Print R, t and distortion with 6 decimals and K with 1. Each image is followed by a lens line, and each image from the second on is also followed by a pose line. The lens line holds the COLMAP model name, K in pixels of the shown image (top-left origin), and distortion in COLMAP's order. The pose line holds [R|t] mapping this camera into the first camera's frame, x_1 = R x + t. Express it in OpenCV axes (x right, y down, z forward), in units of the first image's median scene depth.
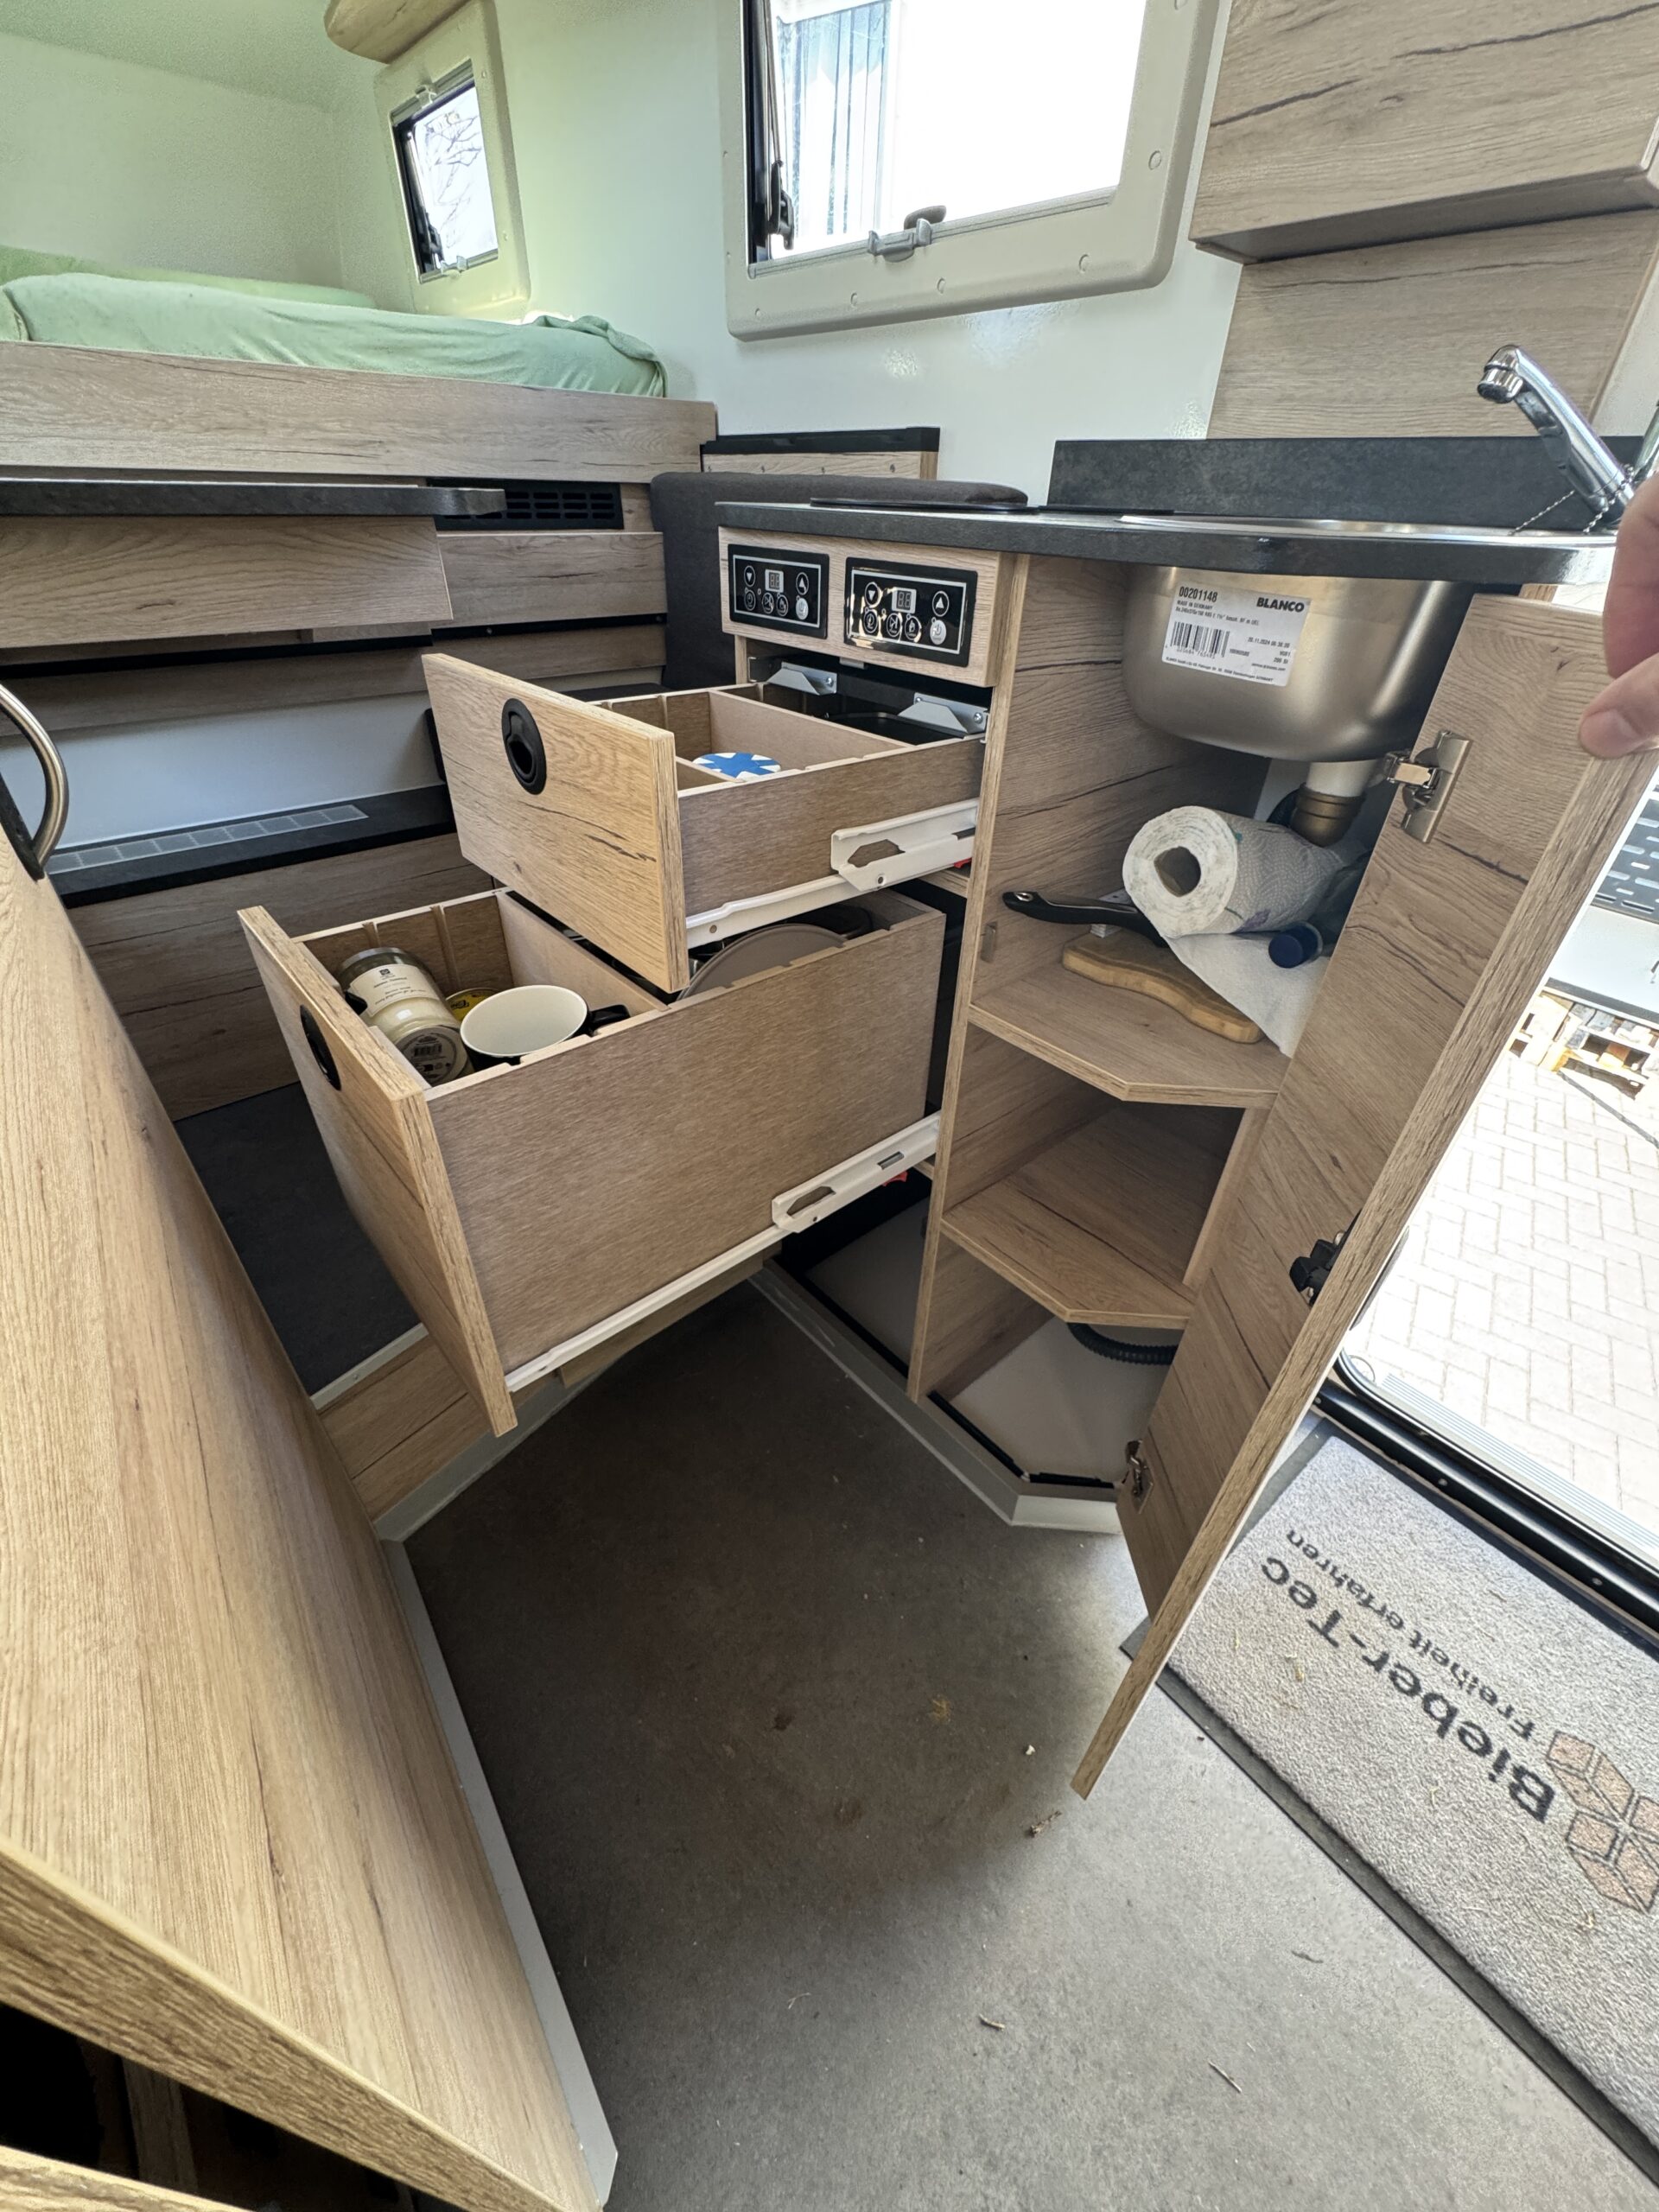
lens RADIAL K [[882.0, 0, 834.0], [0, 882.0, 1106.7], [0, 0, 1]] dist [-0.005268, 0.000833]
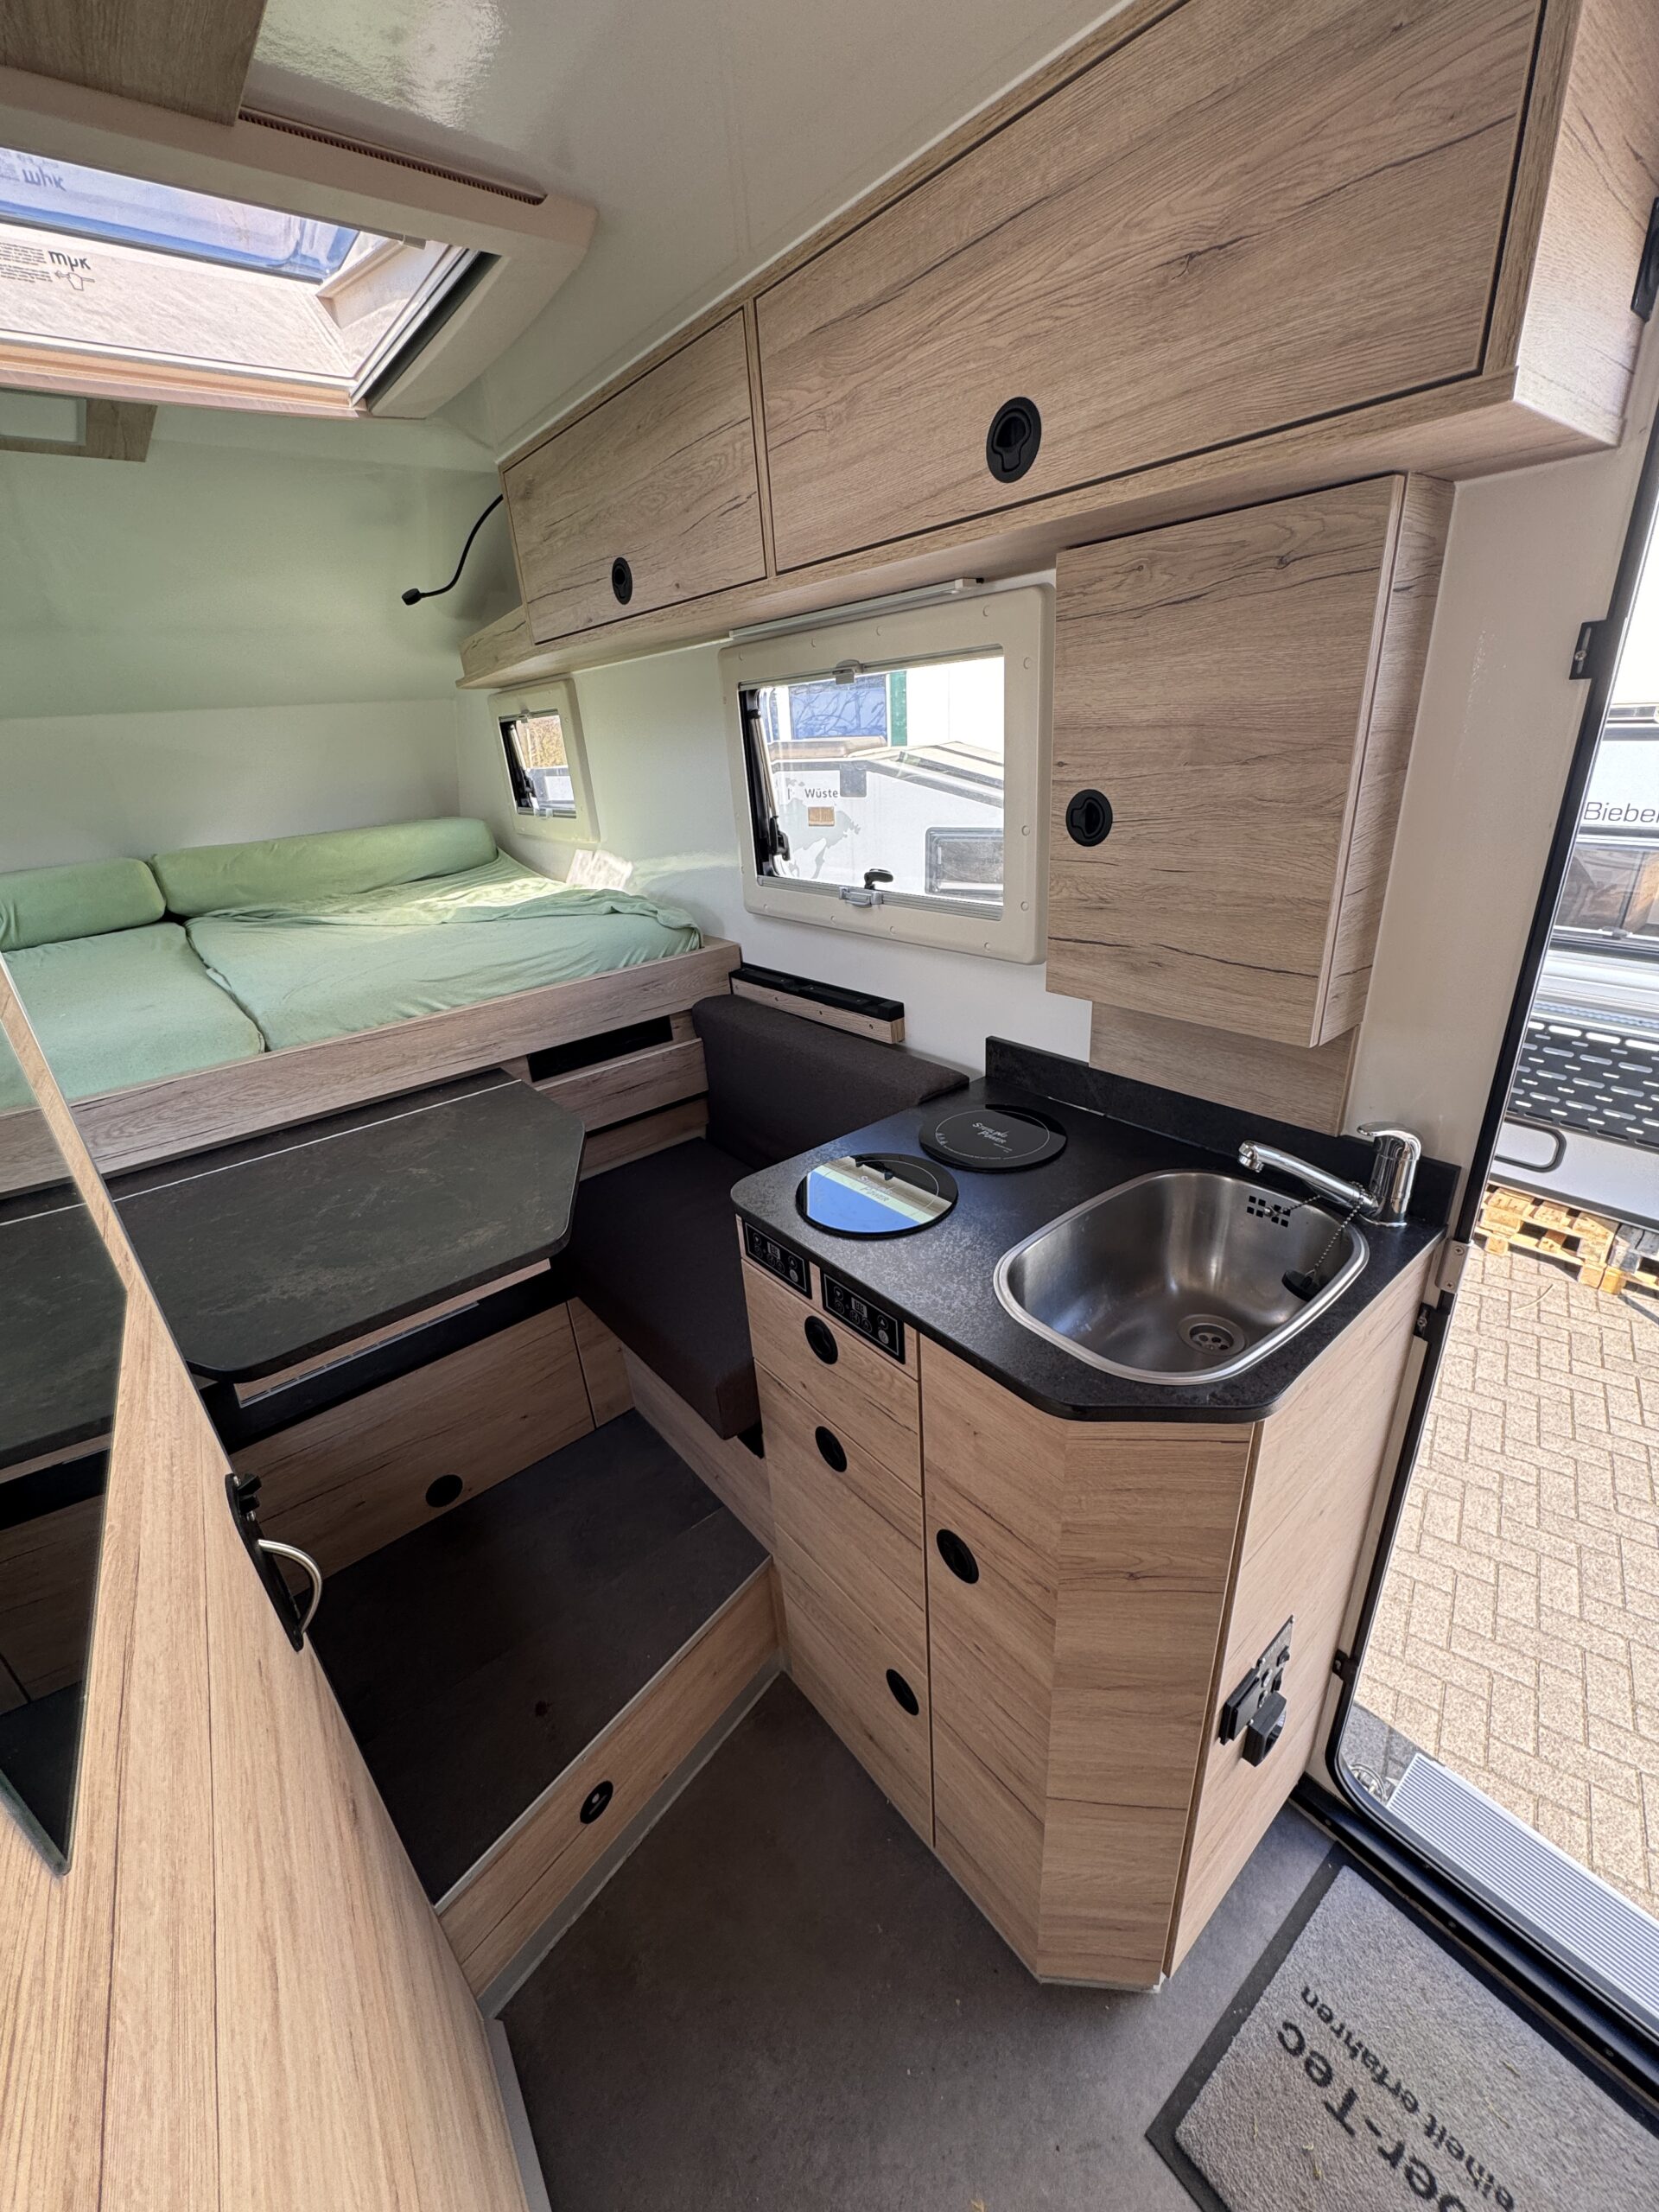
lens RADIAL K [[882.0, 0, 832.9], [0, 882.0, 1104.3], [0, 0, 1]] dist [-0.005268, 0.000833]
pose [[0.994961, -0.074257, -0.067367, 0.100747], [0.059283, 0.977586, -0.202015, -0.390832], [0.080858, 0.197004, 0.977063, -0.303193]]
